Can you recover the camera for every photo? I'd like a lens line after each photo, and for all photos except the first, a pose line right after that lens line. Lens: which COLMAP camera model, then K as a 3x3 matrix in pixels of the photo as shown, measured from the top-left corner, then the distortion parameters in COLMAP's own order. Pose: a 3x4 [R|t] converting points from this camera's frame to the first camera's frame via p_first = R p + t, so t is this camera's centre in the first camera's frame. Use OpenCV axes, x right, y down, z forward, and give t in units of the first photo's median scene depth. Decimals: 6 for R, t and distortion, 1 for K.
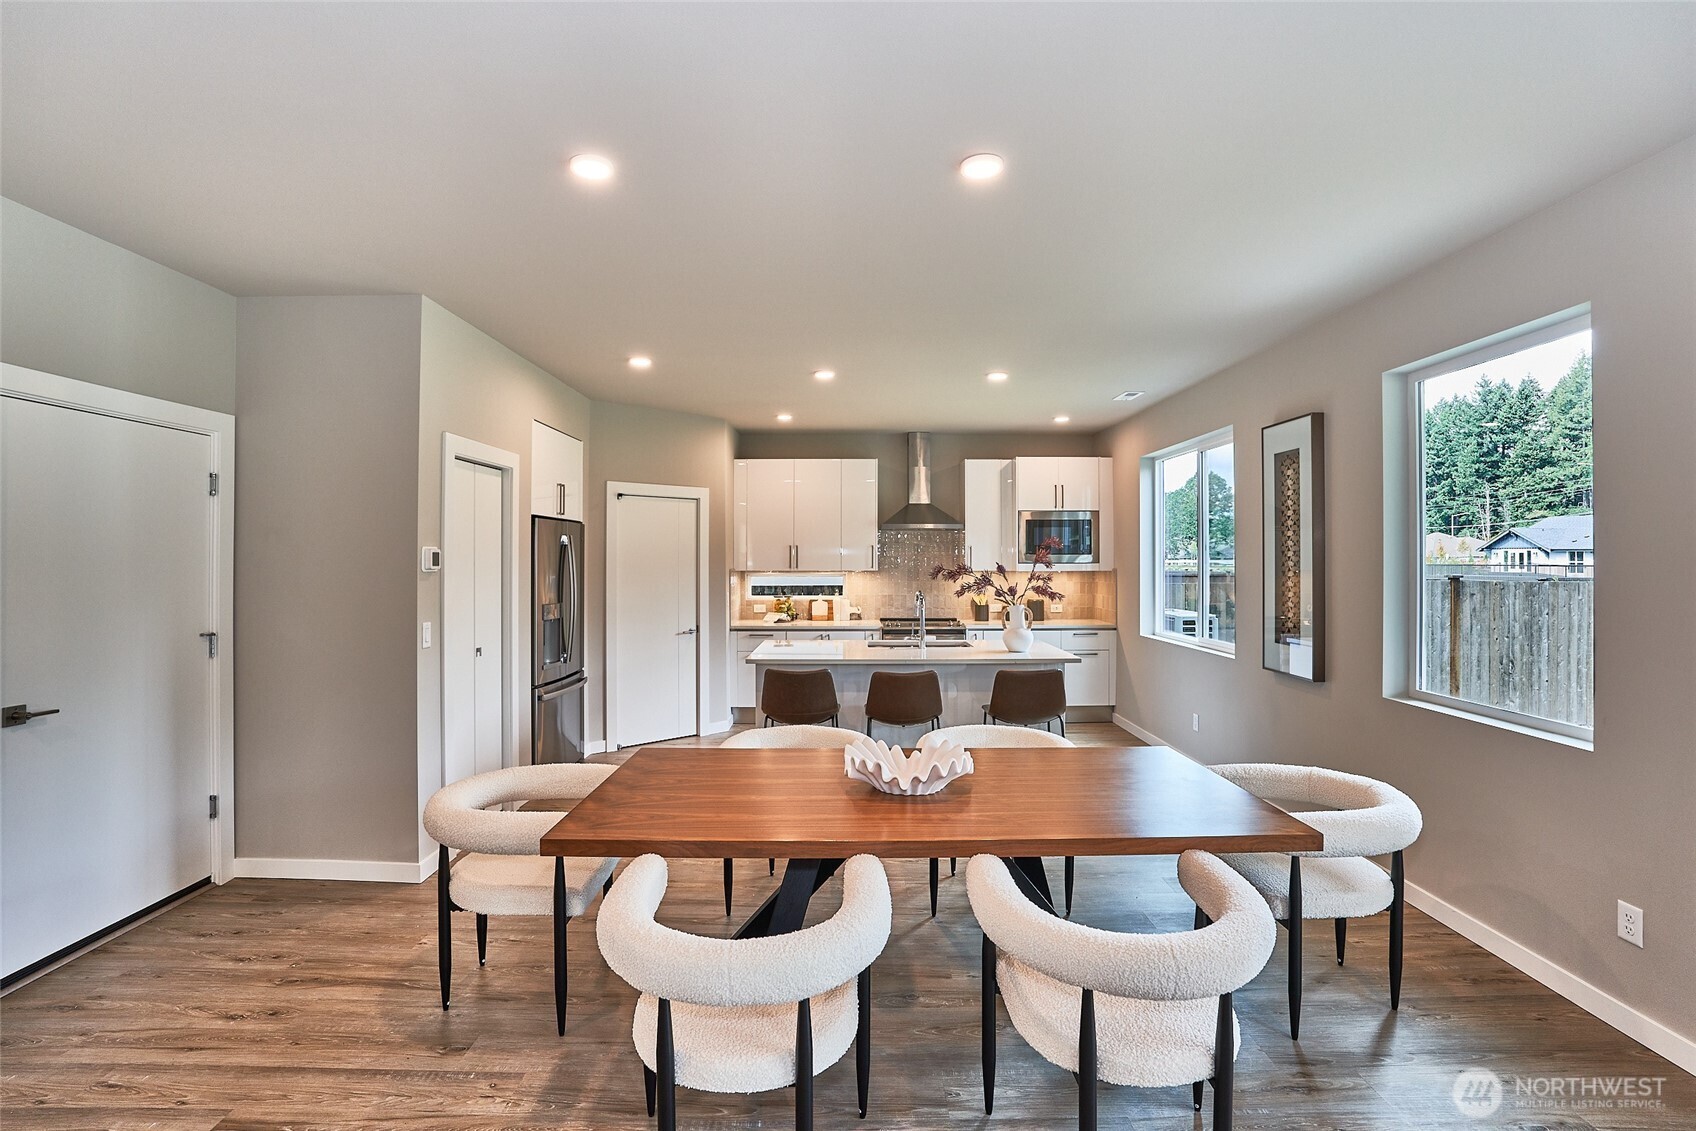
lens RADIAL K [[798.5, 0, 860.9], [0, 798.5, 563.9], [0, 0, 1]] dist [-0.033243, 0.000392]
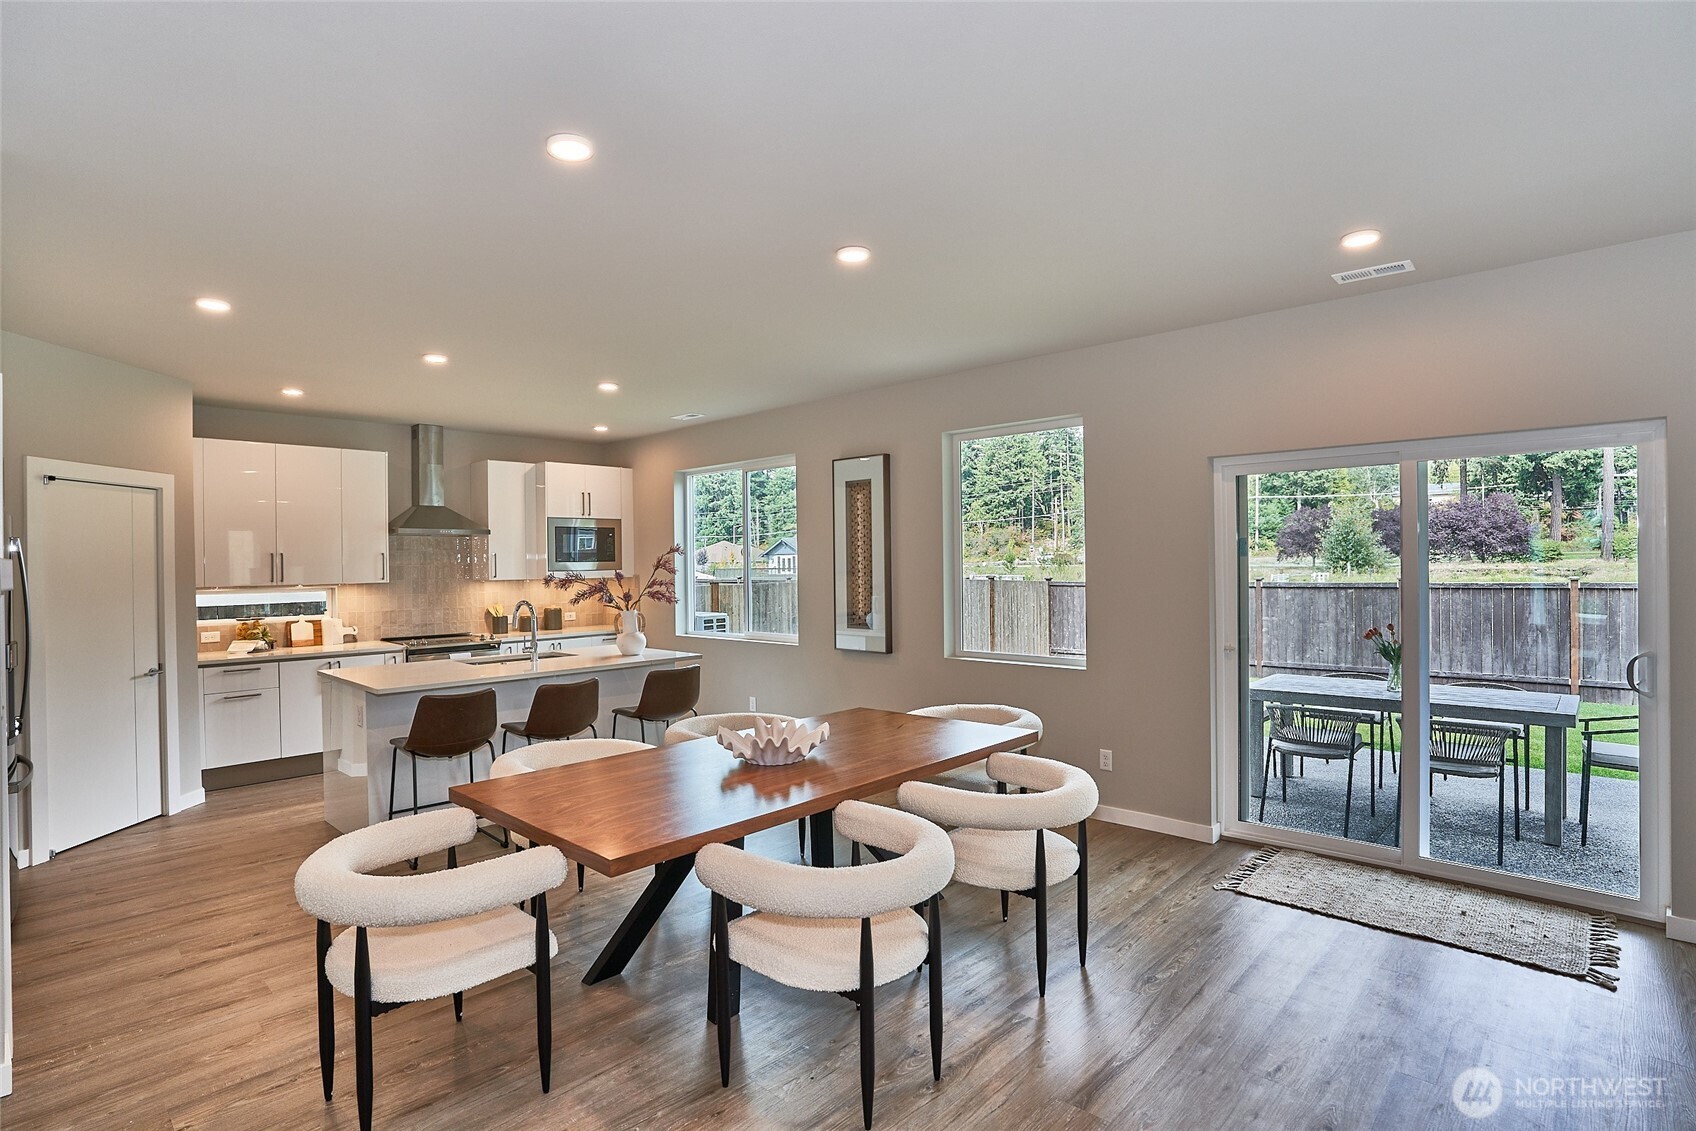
lens RADIAL K [[836.1, 0, 849.4], [0, 836.1, 565.3], [0, 0, 1]] dist [-0.000952, 0.001541]
pose [[0.708979, -0.011089, 0.705143, -0.264780], [0.016718, 0.999860, -0.001085, -0.000666], [-0.705032, 0.012558, 0.709065, 0.017809]]
